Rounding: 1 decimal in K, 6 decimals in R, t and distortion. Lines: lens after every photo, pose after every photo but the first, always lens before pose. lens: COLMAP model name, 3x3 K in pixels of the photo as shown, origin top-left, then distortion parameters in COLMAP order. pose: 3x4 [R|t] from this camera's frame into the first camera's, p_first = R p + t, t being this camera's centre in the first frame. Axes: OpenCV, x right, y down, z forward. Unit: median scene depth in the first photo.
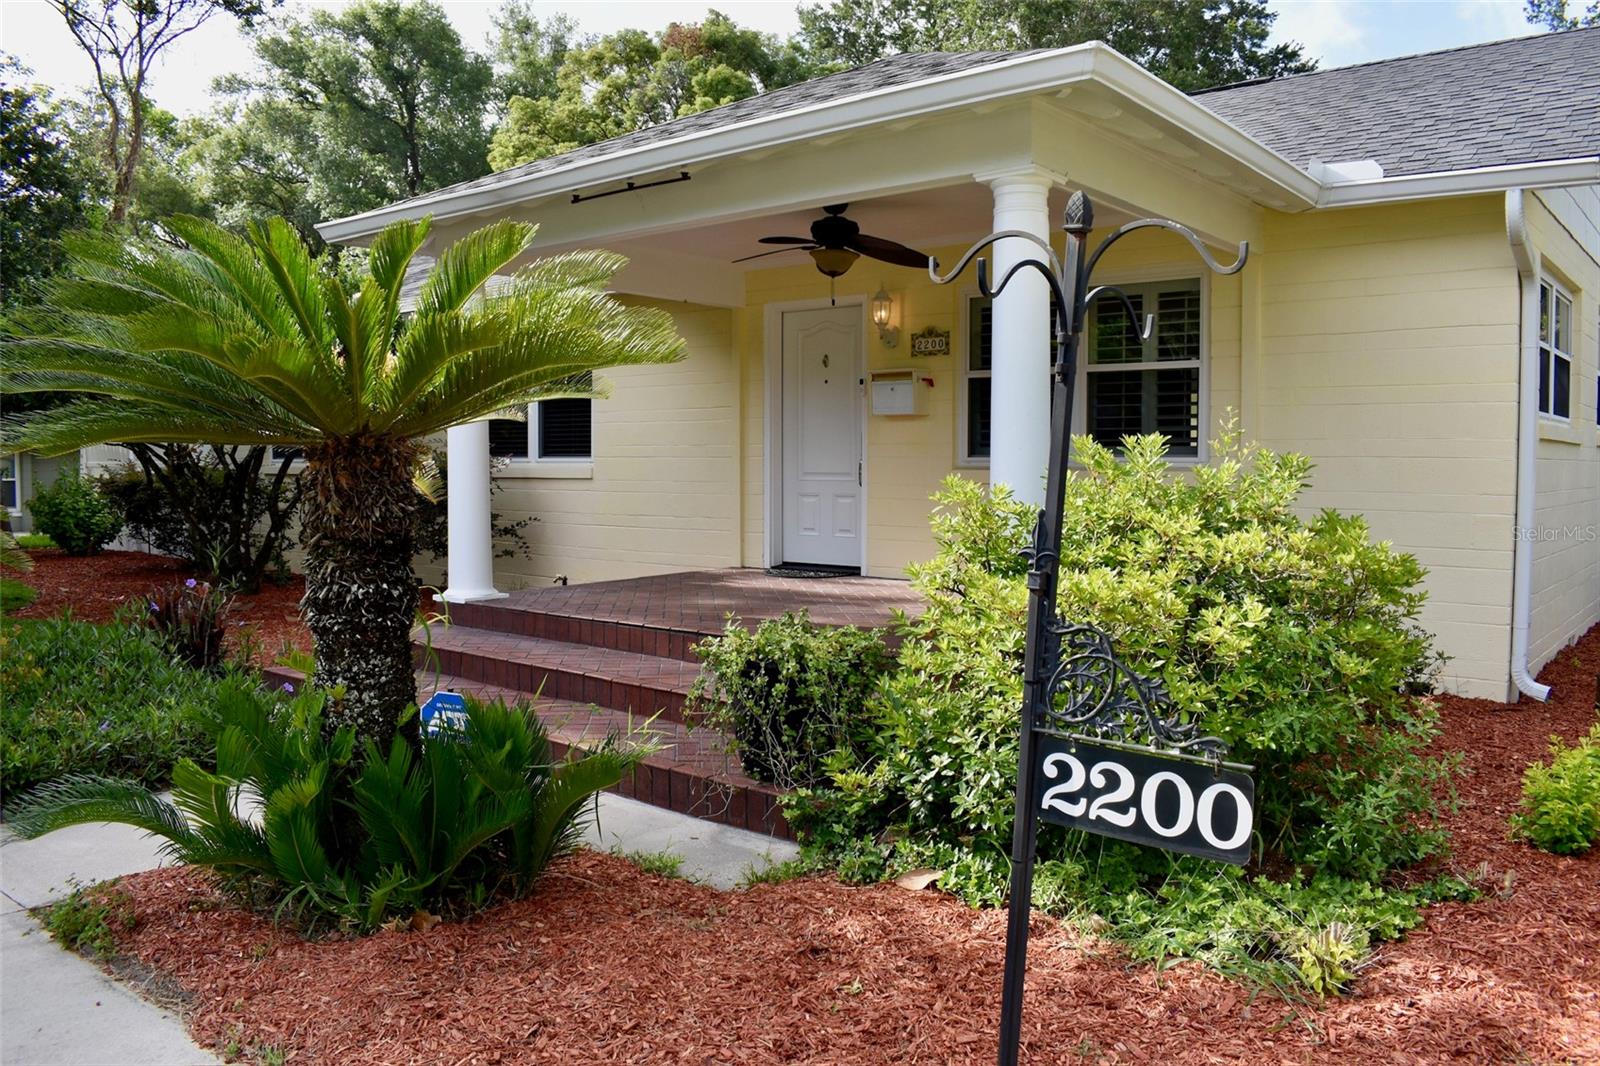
lens RADIAL K [[1239.1, 0, 820.7], [0, 1239.1, 529.6], [0, 0, 1]] dist [-0.085130, -0.000879]
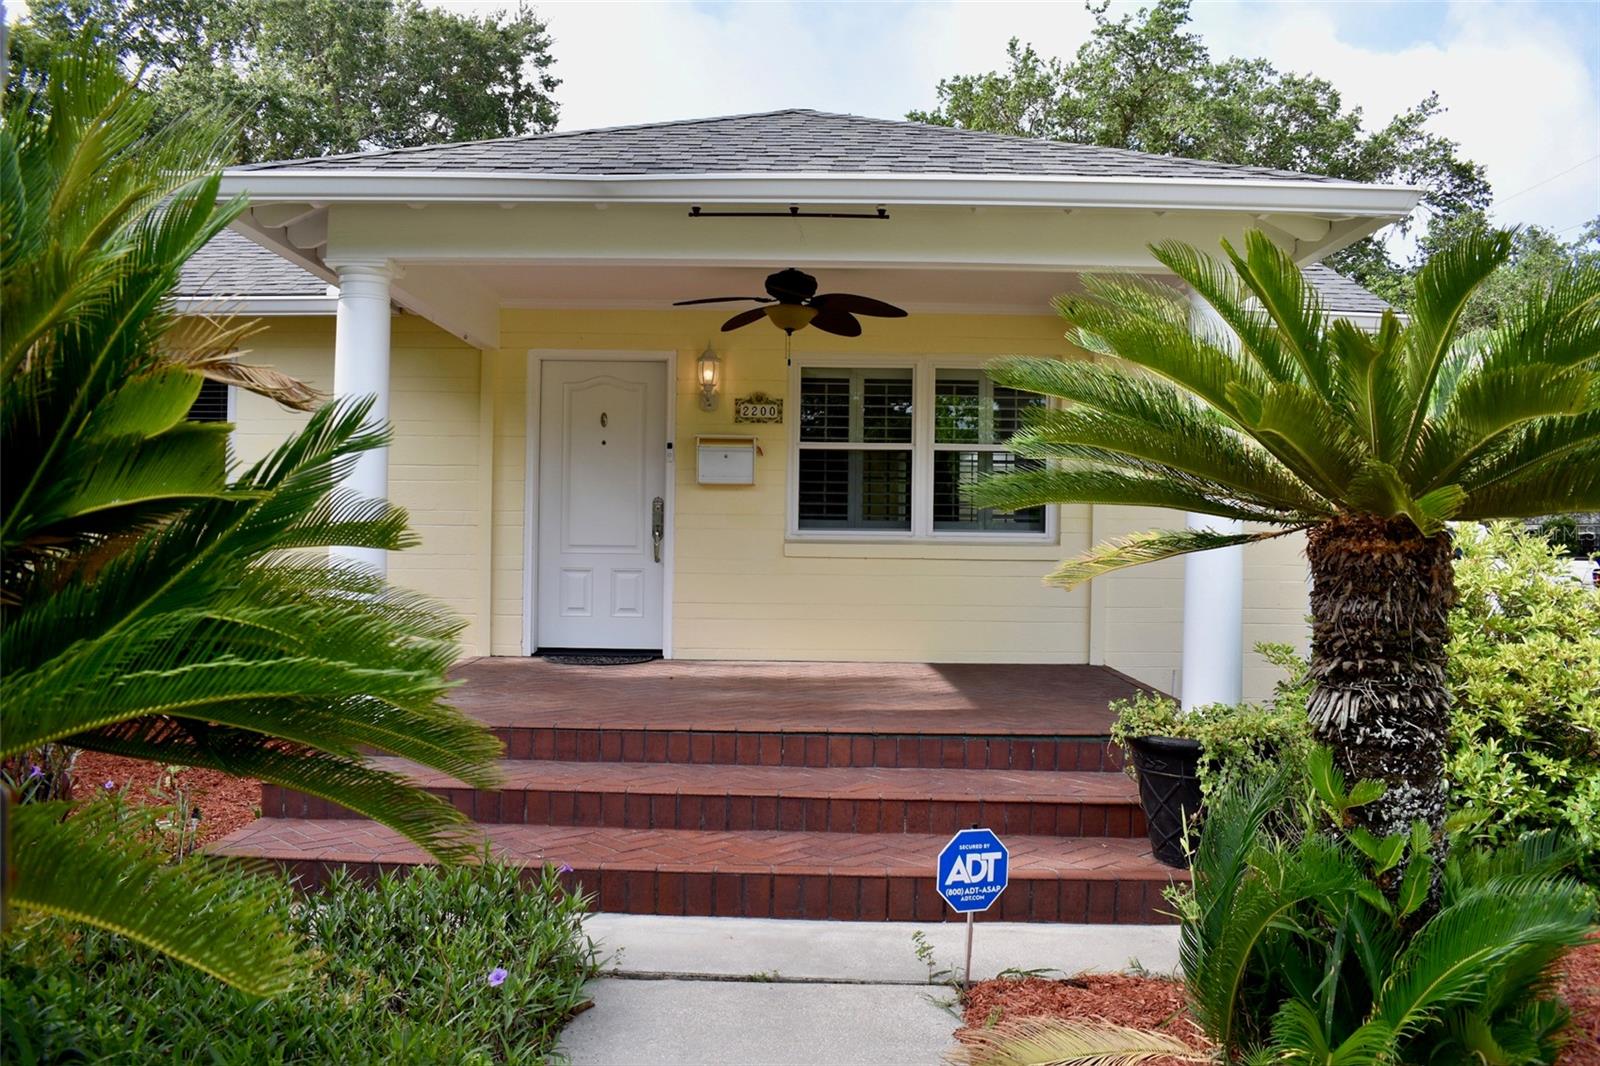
lens RADIAL K [[1239.1, 0, 820.7], [0, 1239.1, 529.6], [0, 0, 1]] dist [-0.085130, -0.000879]
pose [[0.772751, 0.011340, 0.634608, -0.470768], [0.023240, 0.998664, -0.046144, -0.013542], [-0.634284, 0.050406, 0.771455, 0.235680]]
